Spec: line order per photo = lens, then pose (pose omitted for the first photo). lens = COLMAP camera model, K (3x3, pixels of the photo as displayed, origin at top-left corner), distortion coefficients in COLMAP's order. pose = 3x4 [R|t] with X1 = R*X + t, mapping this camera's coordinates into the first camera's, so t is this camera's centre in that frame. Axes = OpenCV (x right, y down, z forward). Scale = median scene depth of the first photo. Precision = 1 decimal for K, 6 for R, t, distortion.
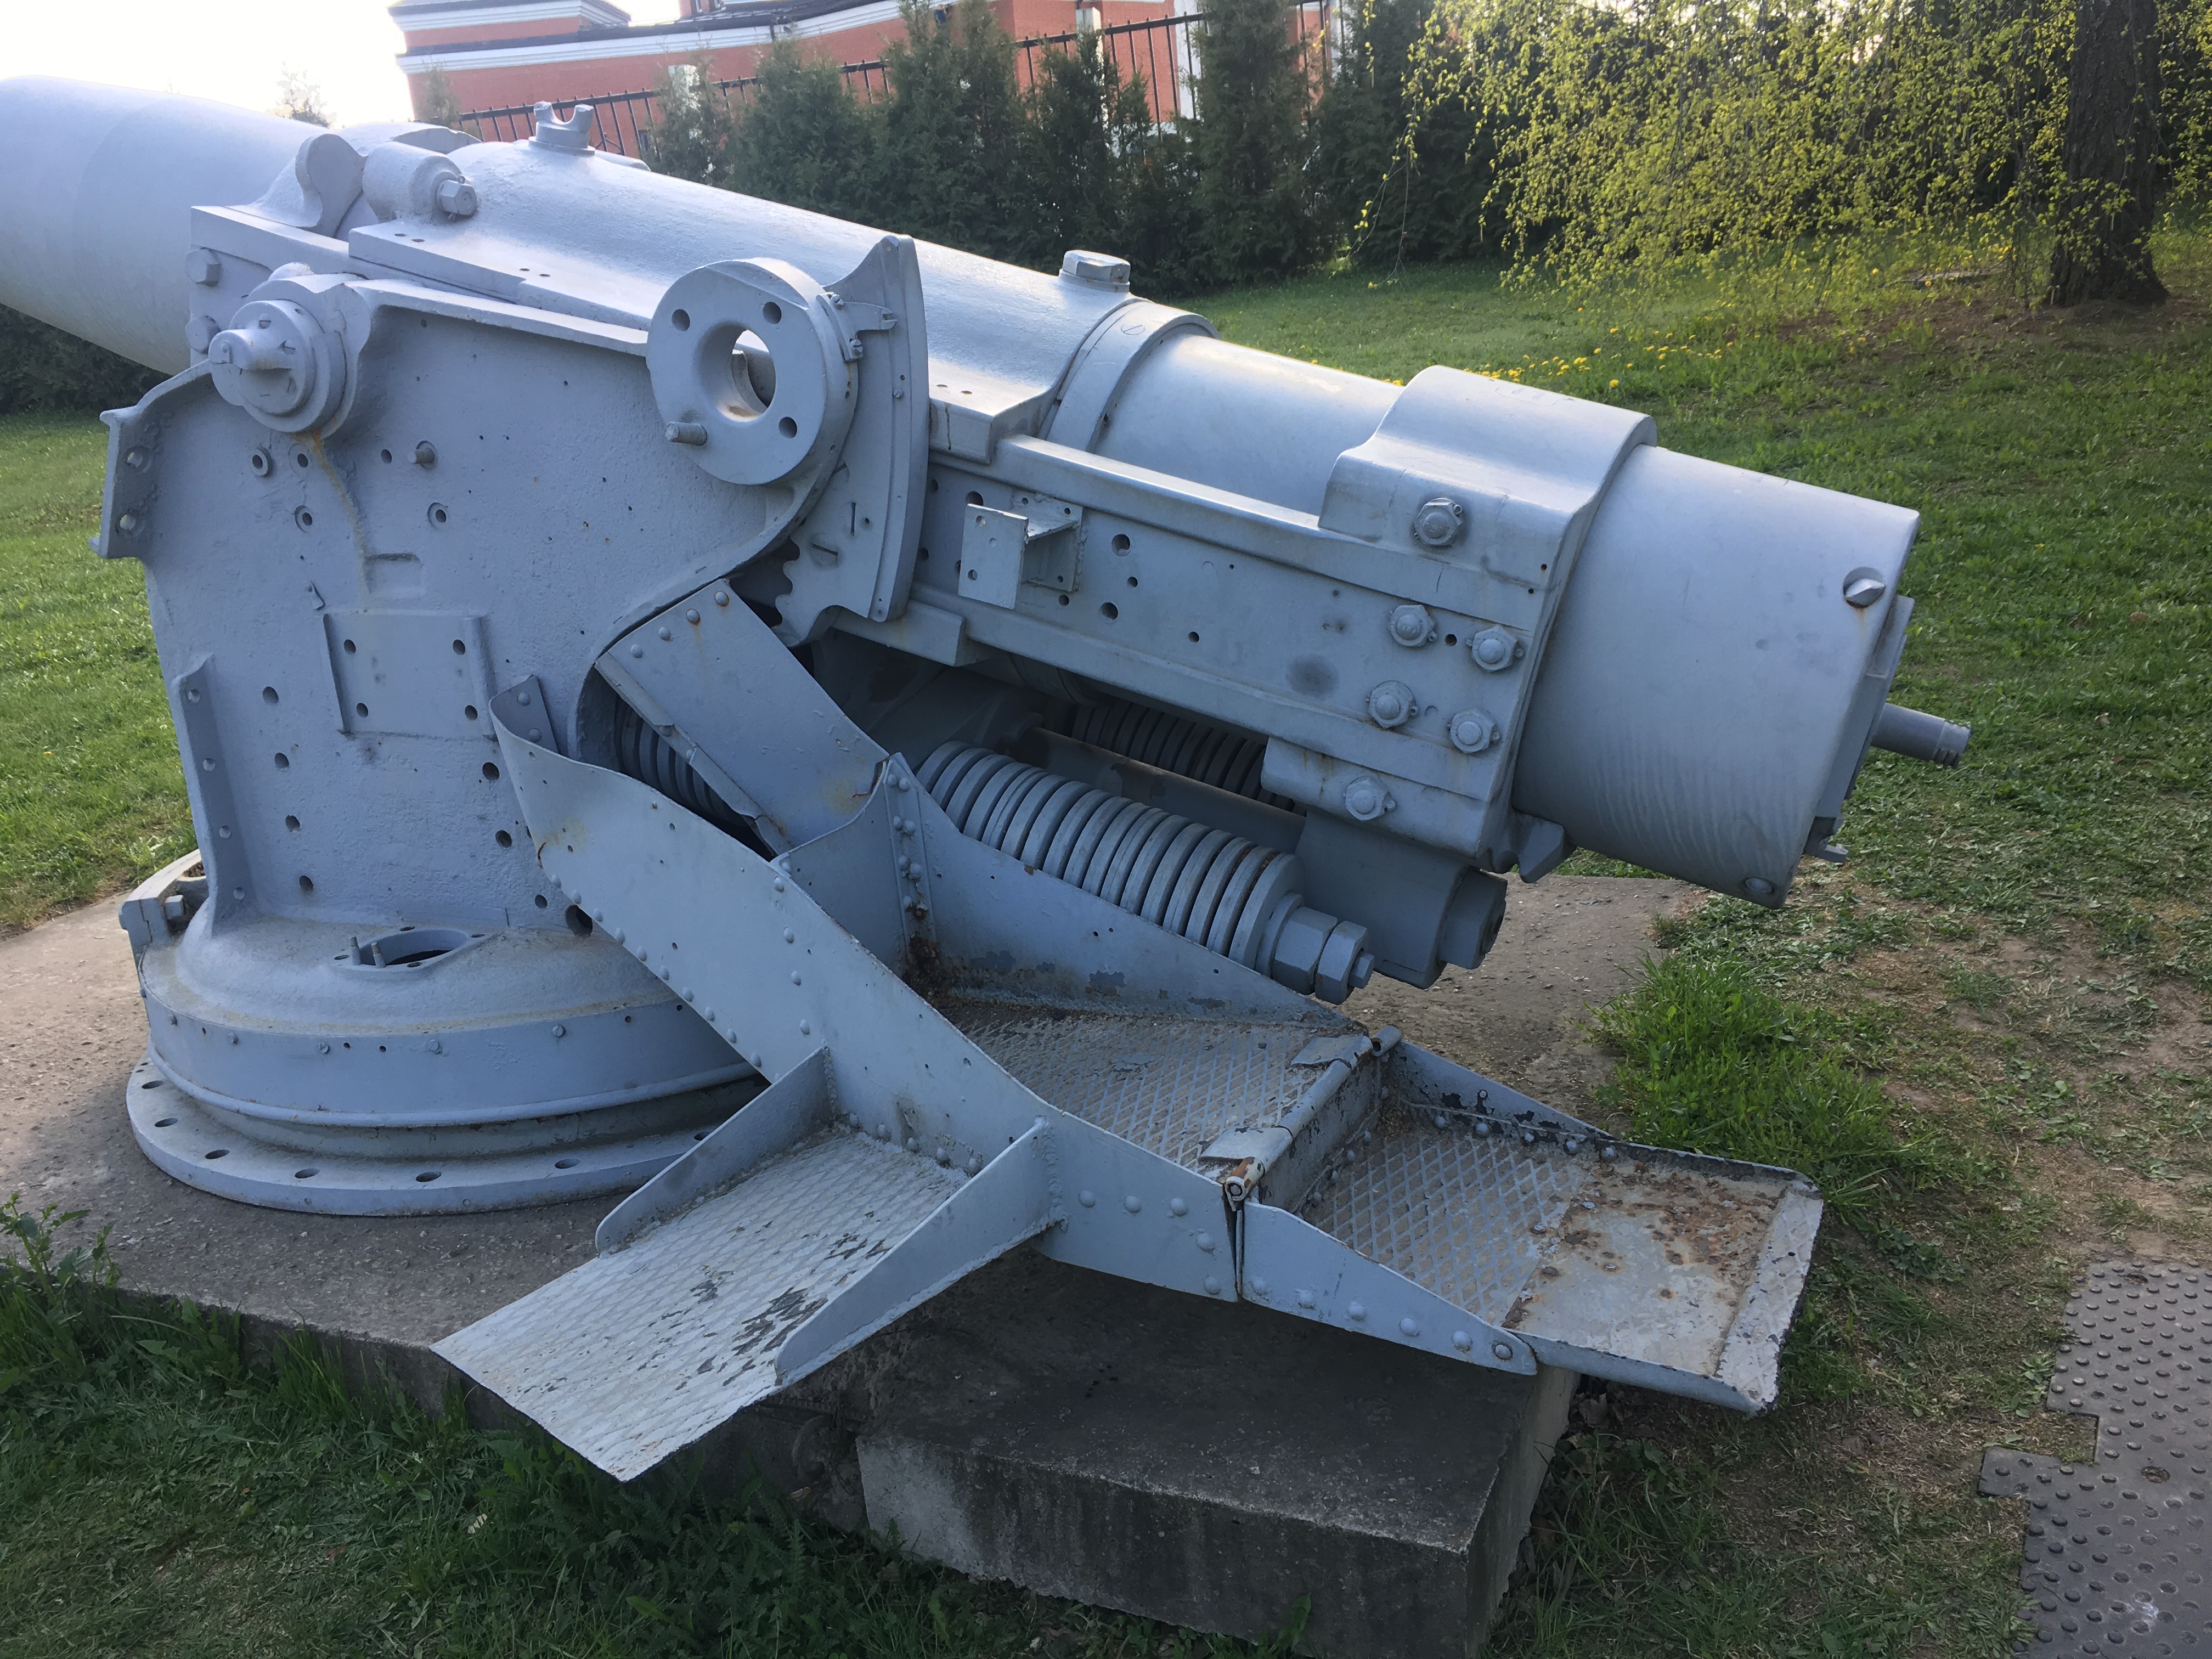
lens RADIAL K [[1888.0, 0, 1103.9], [0, 1888.0, 823.4], [0, 0, 1]] dist [0.073057, -0.097921]
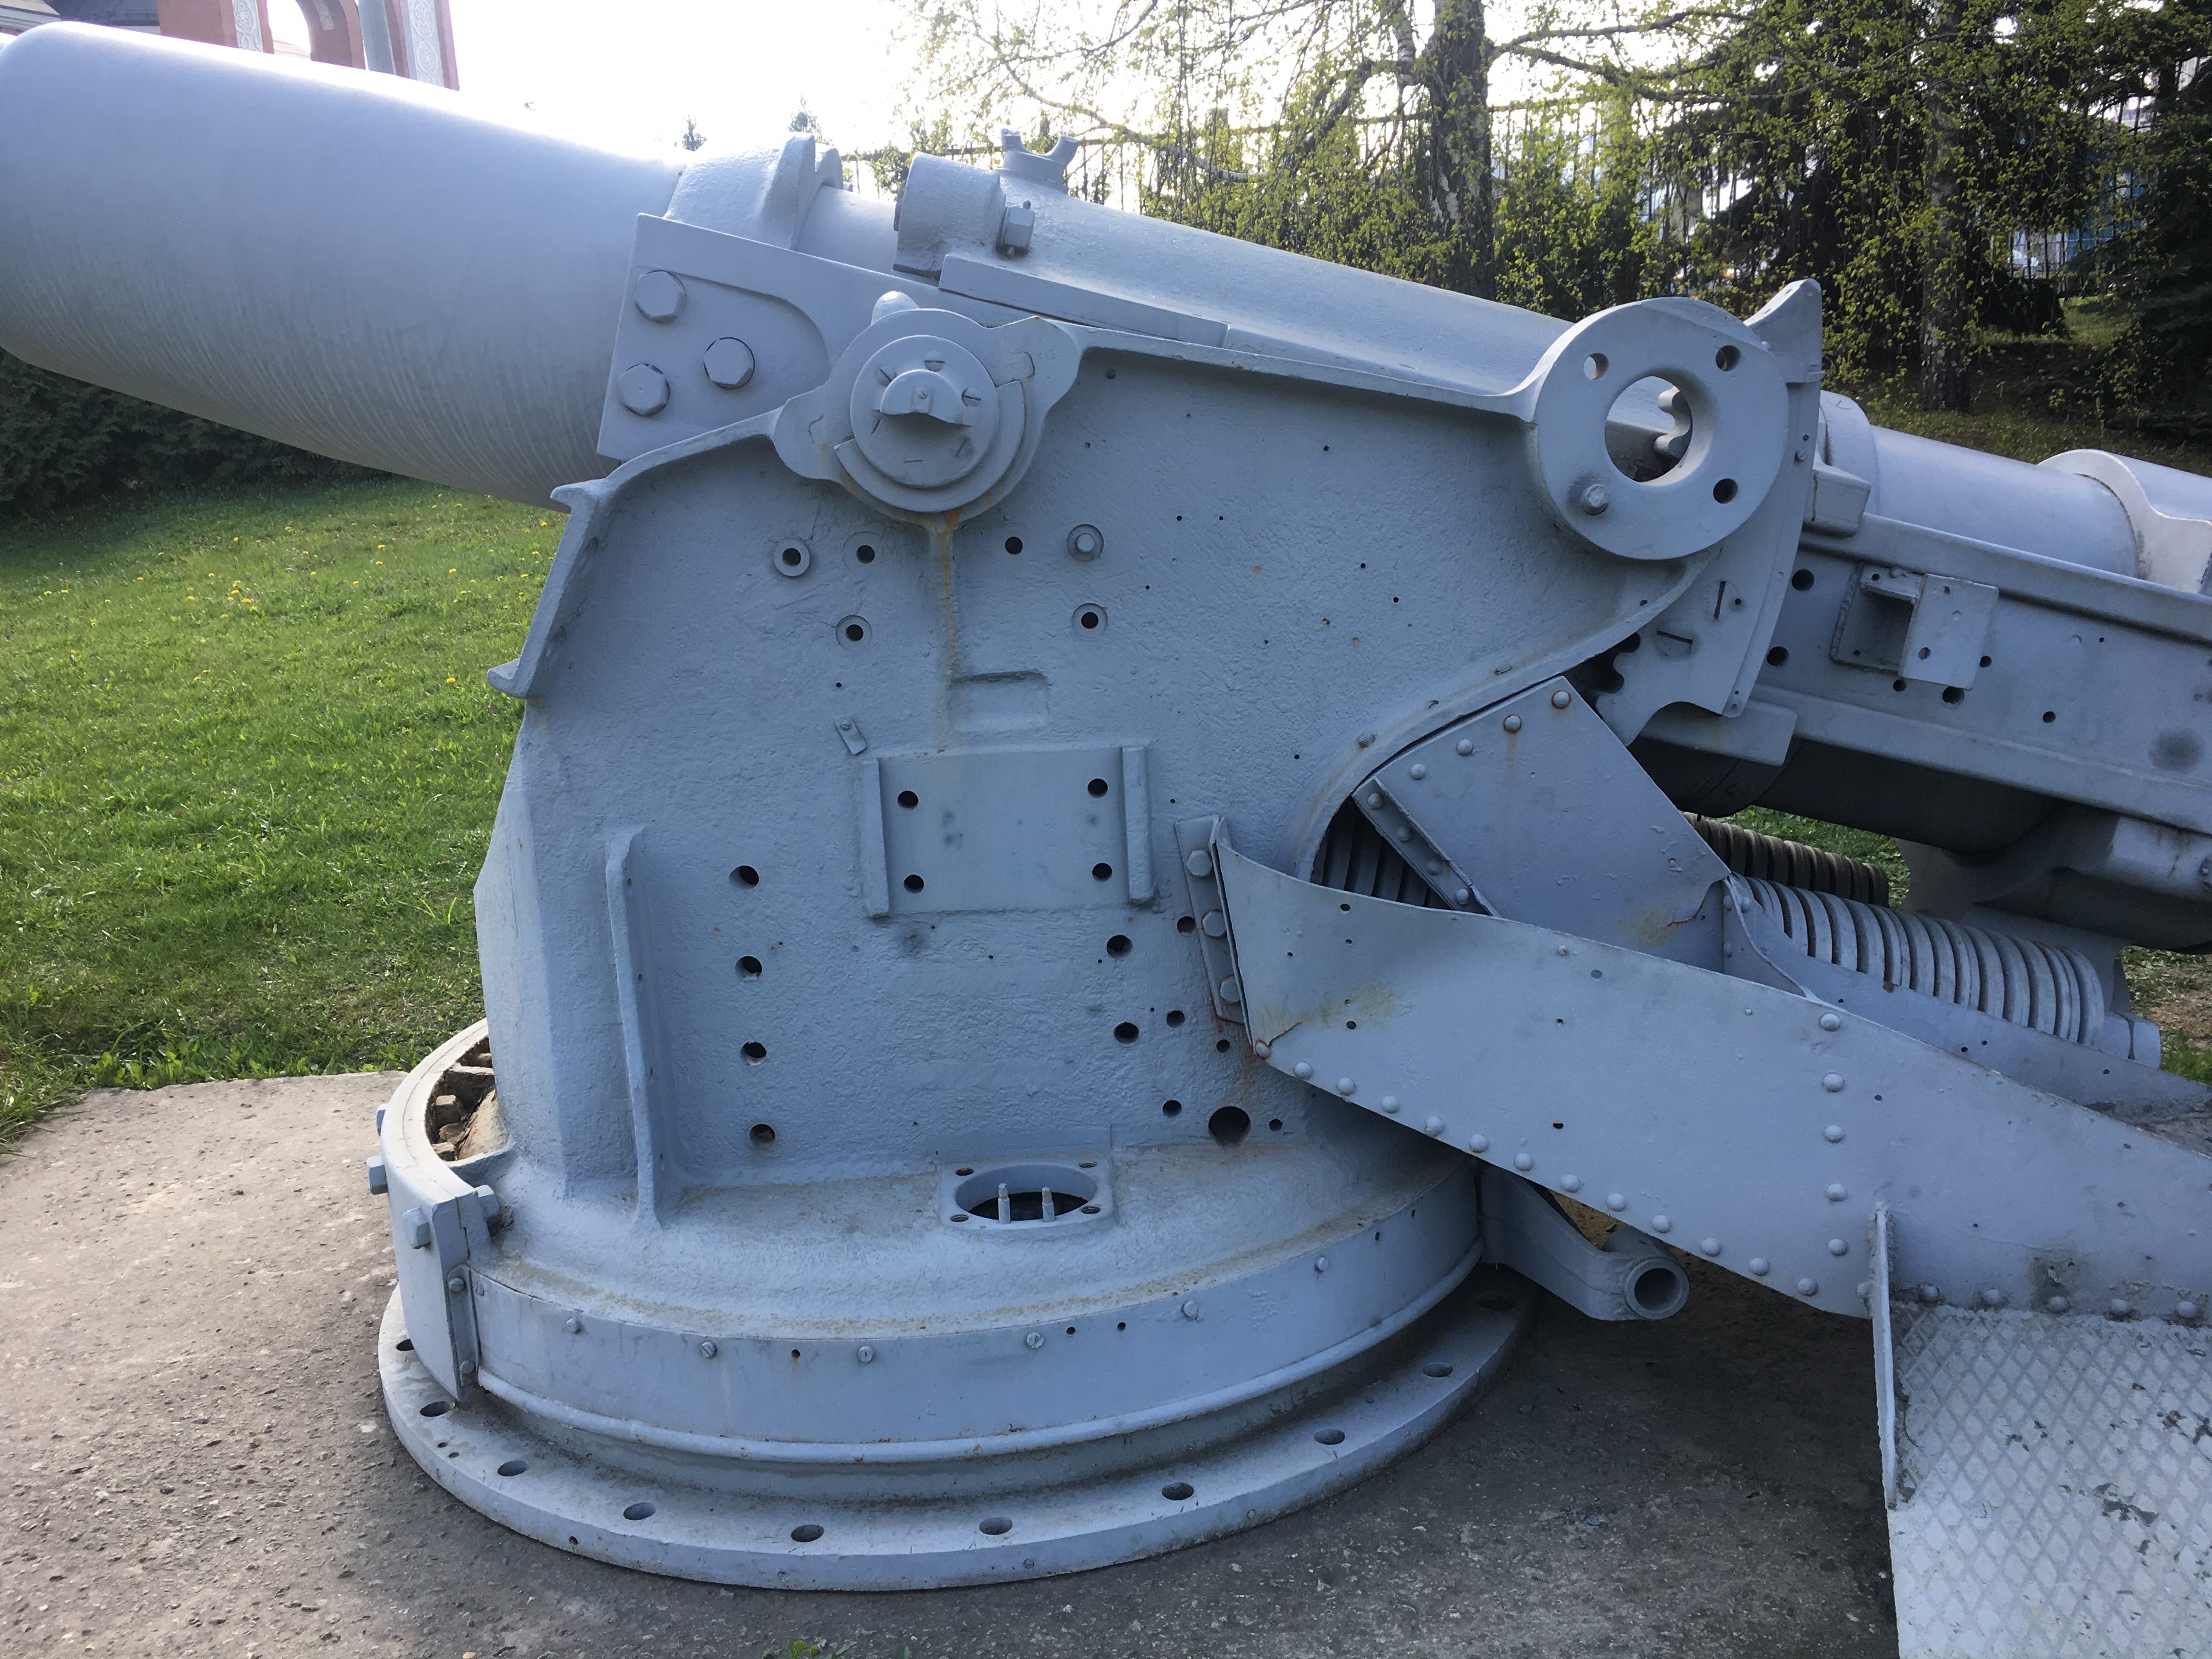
lens RADIAL K [[1888.0, 0, 1103.9], [0, 1888.0, 823.4], [0, 0, 1]] dist [0.073057, -0.097921]
pose [[0.891505, -0.060240, 0.448988, -0.765496], [0.104049, 0.991851, -0.073525, -0.024185], [-0.440900, 0.112265, 0.890508, 0.351744]]
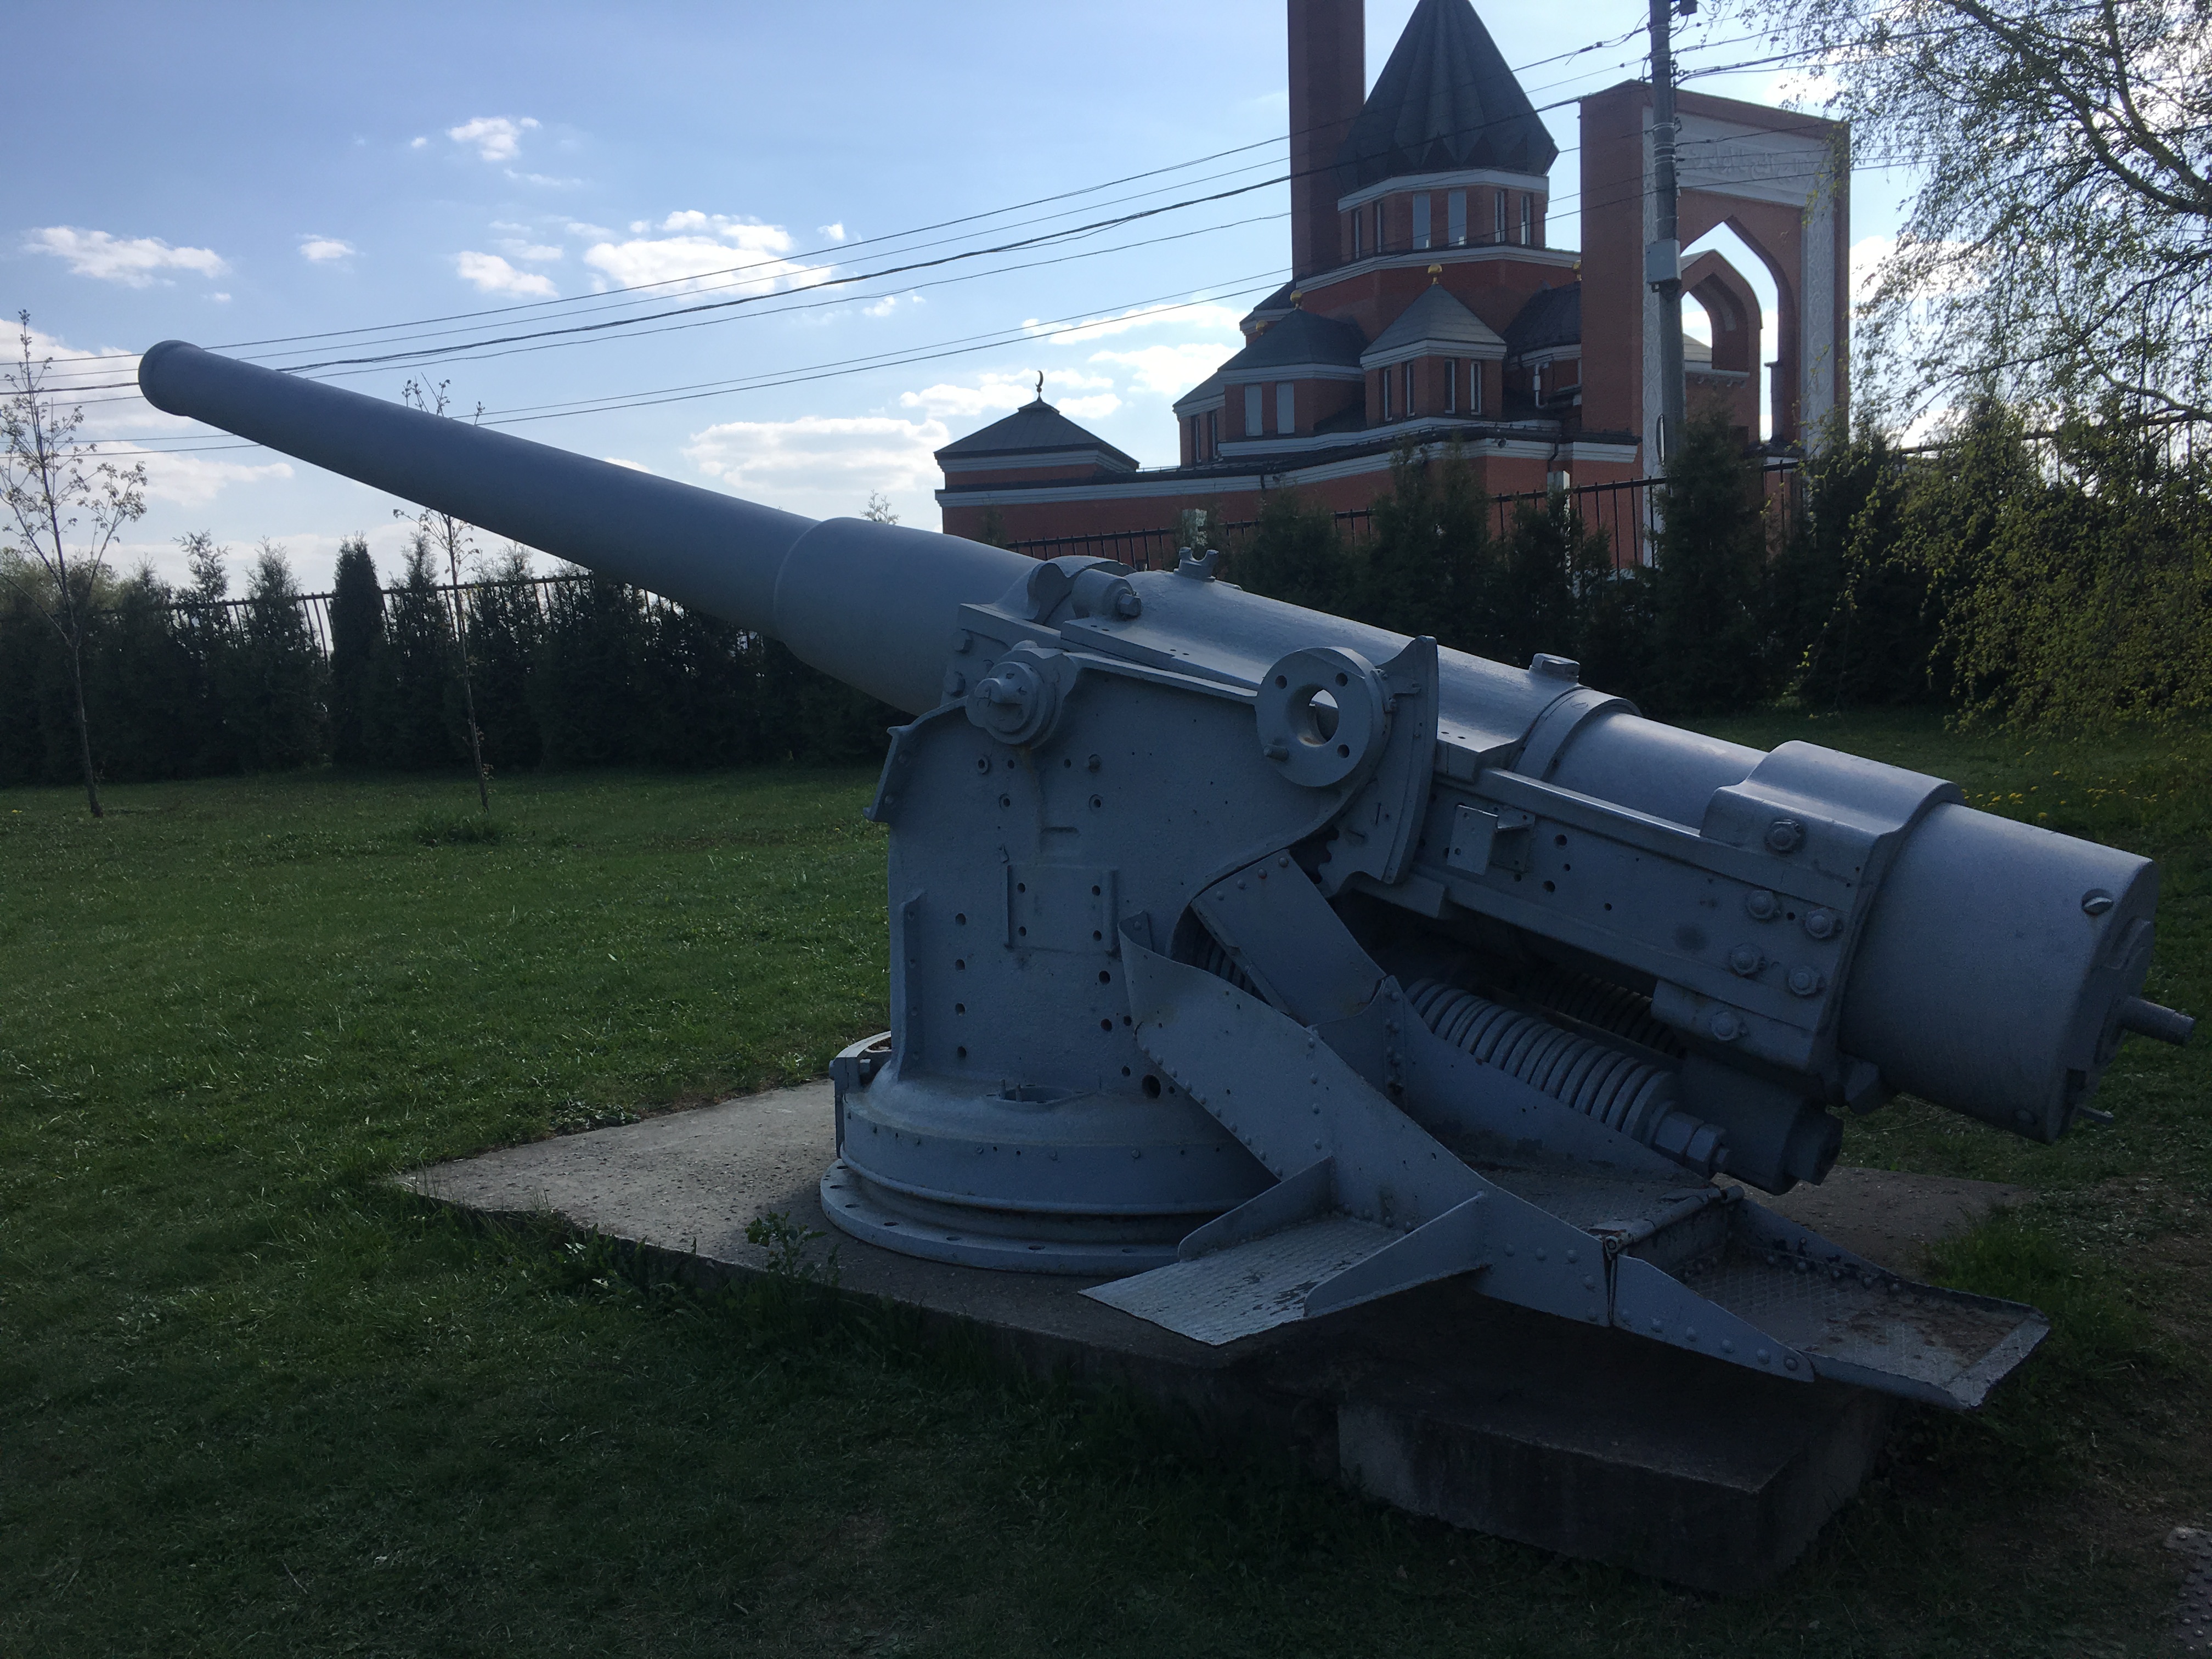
lens RADIAL K [[1888.0, 0, 1103.9], [0, 1888.0, 823.4], [0, 0, 1]] dist [0.073057, -0.097921]
pose [[0.971332, 0.069309, -0.227400, -0.001719], [-0.115984, 0.973149, -0.198816, 0.166540], [0.207514, 0.219491, 0.953290, -0.466292]]
